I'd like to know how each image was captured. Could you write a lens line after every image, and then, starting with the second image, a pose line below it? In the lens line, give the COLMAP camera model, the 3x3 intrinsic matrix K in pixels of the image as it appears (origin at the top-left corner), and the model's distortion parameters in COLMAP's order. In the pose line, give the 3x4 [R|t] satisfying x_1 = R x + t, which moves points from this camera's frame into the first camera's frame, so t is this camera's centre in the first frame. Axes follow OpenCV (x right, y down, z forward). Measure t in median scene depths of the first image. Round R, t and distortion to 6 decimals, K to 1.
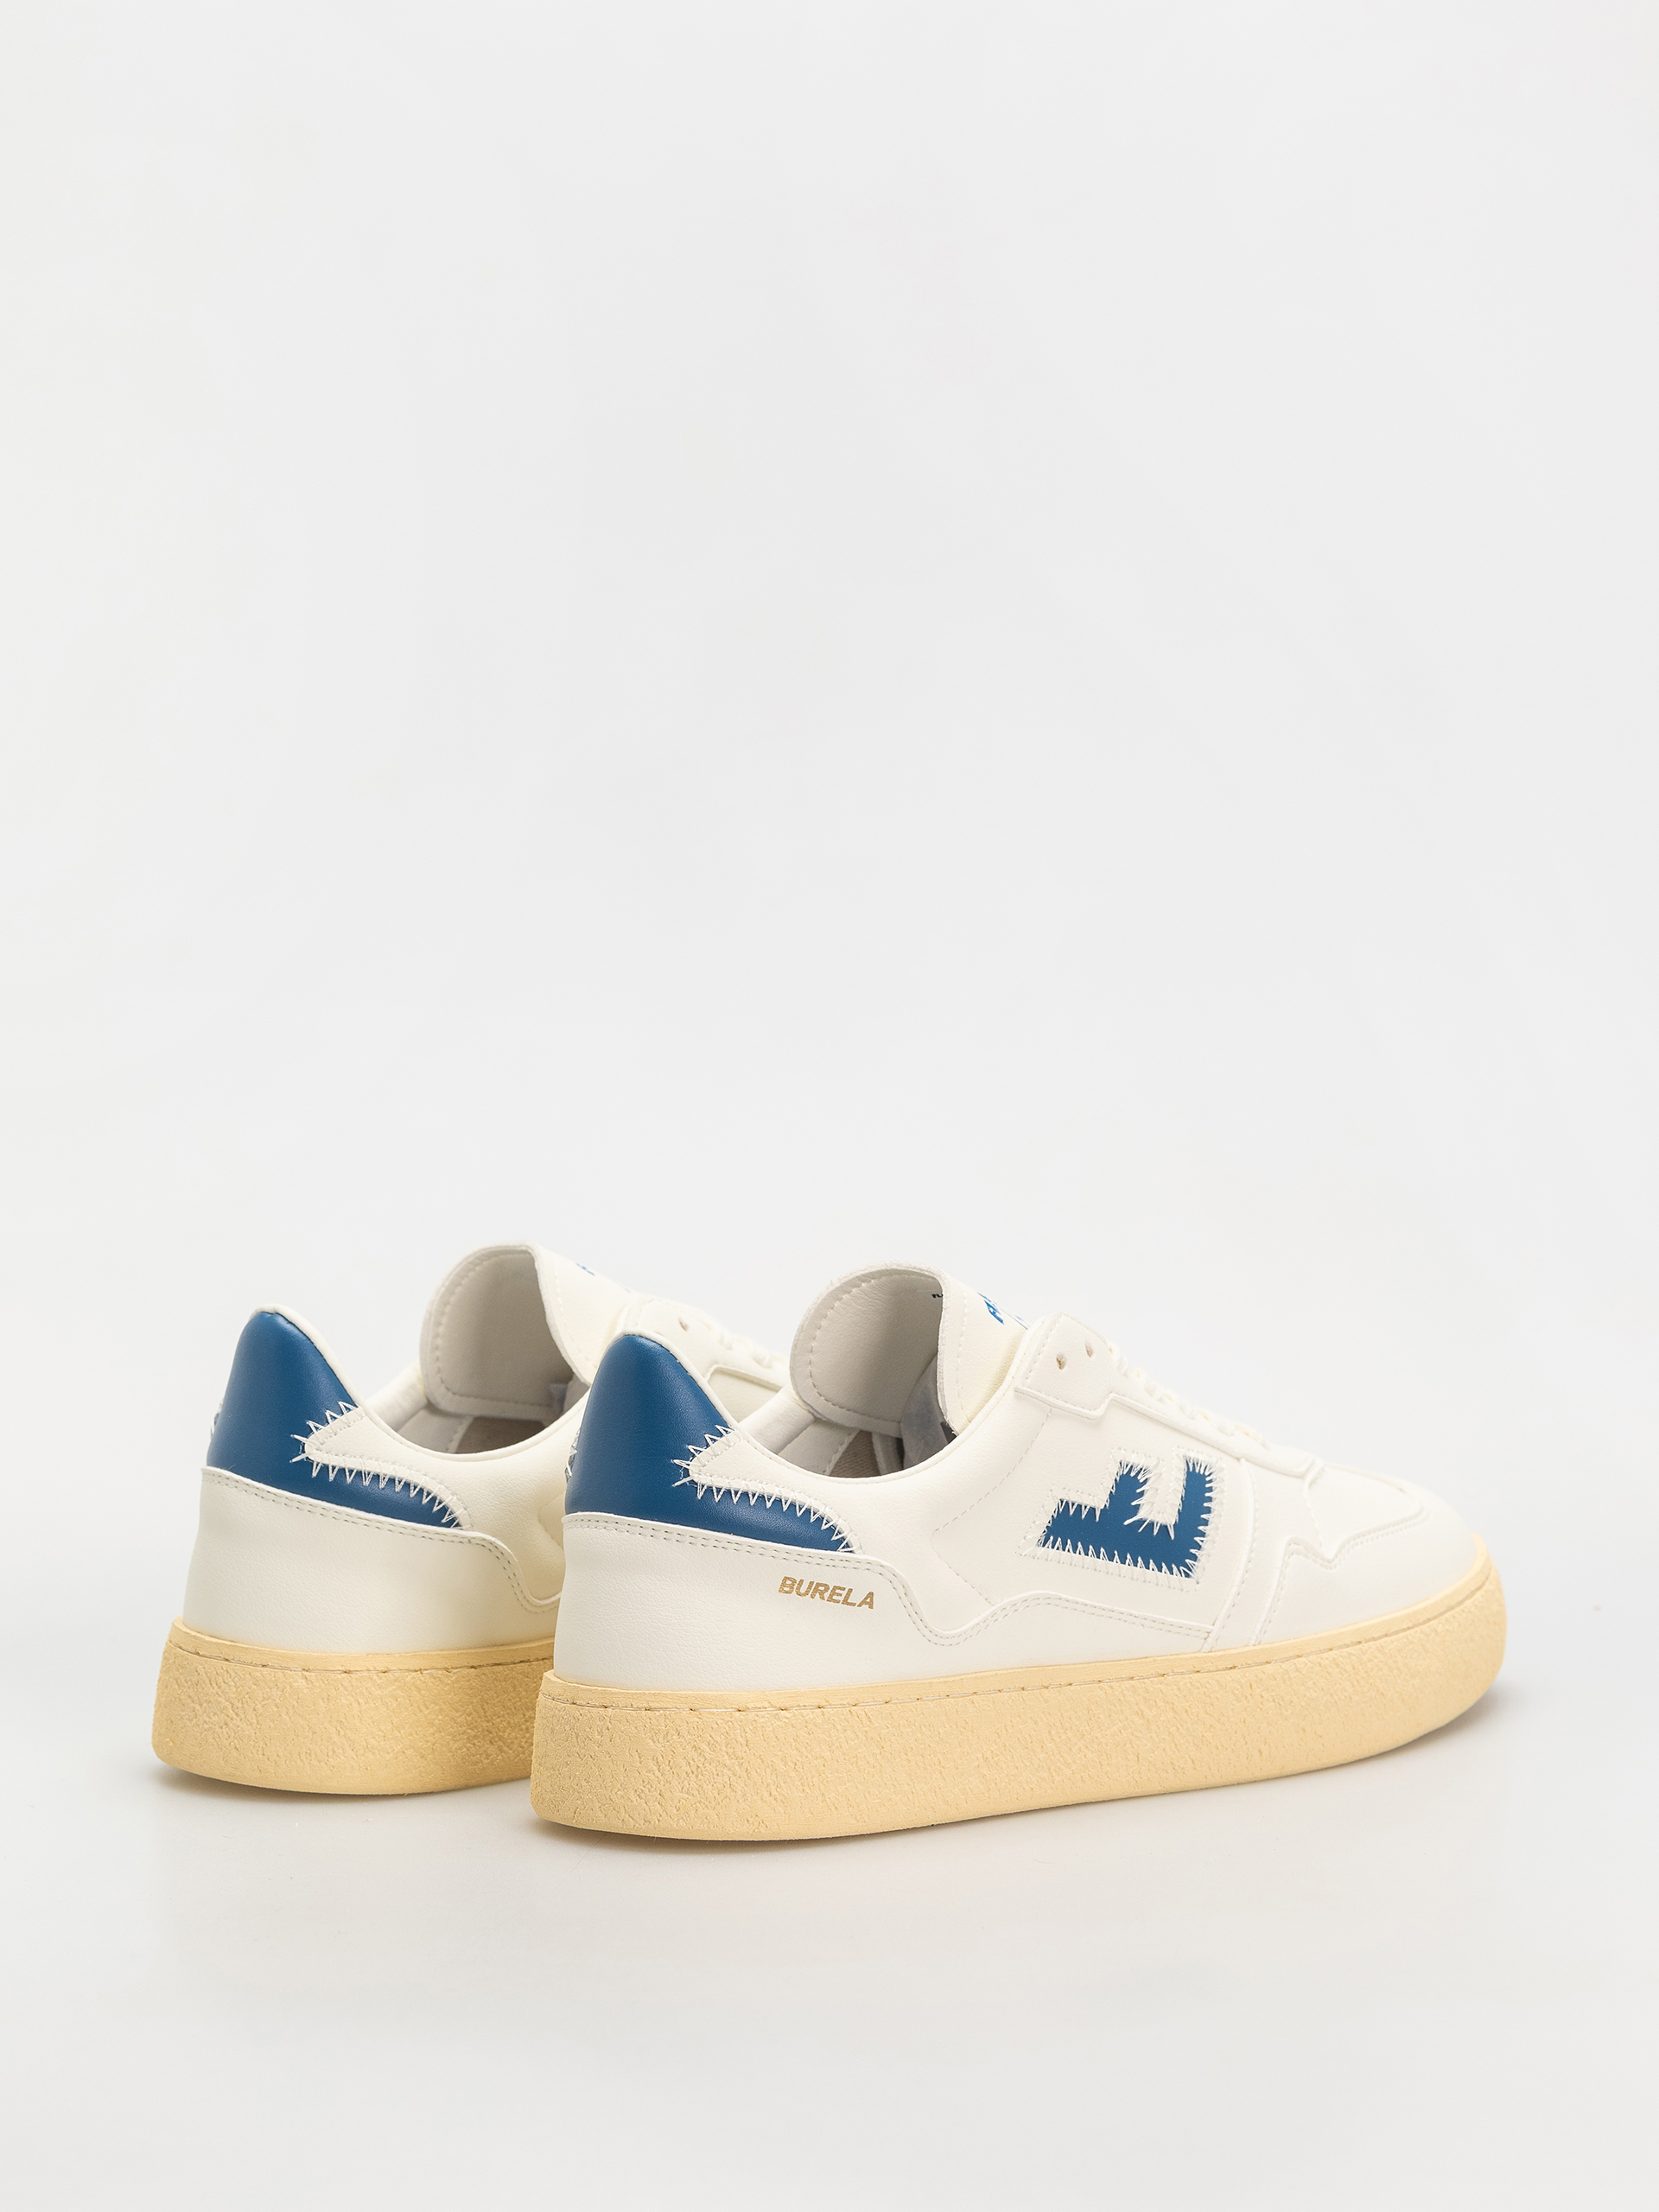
lens RADIAL K [[6530.2, 0, 829.5], [0, 6530.2, 1106.0], [0, 0, 1]] dist [-0.308483, -0.494674]
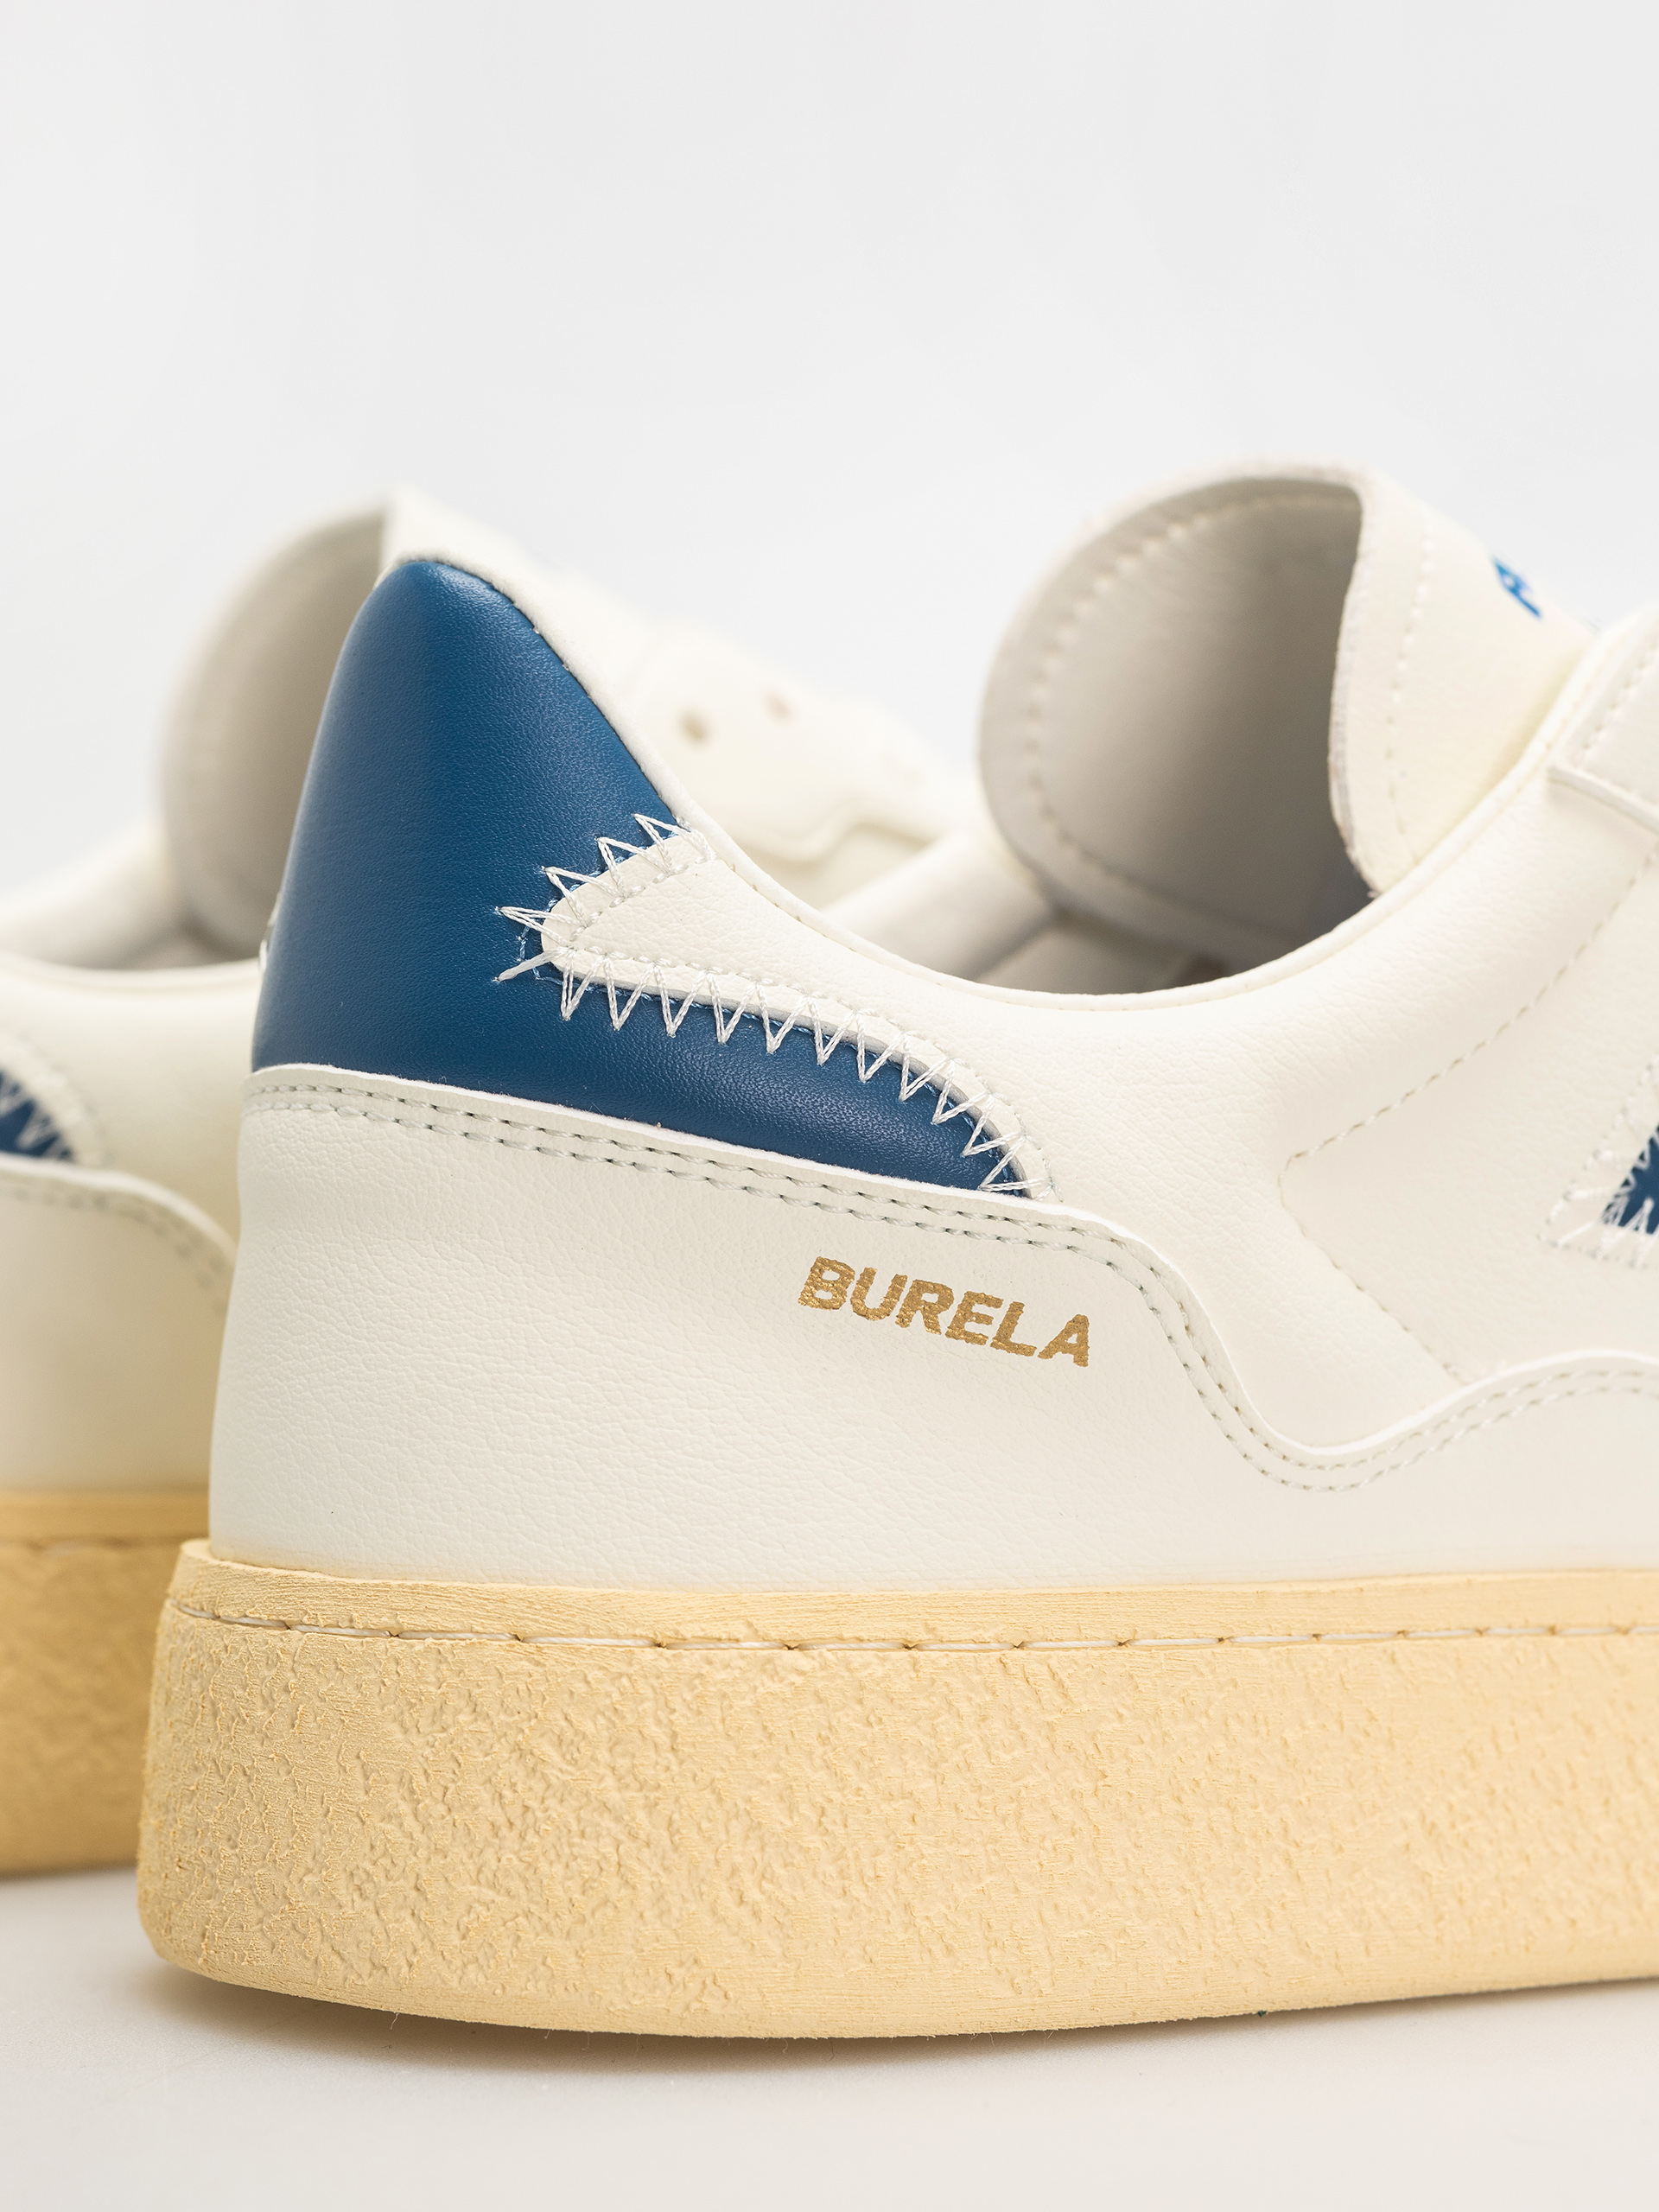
lens RADIAL K [[6868.9, 0, 829.5], [0, 6868.9, 1106.0], [0, 0, 1]] dist [0.009890, 0.570505]
pose [[0.987254, 0.019488, -0.157955, 0.050091], [-0.022967, 0.999532, -0.020228, 0.071305], [0.157487, 0.023598, 0.987239, 0.644074]]
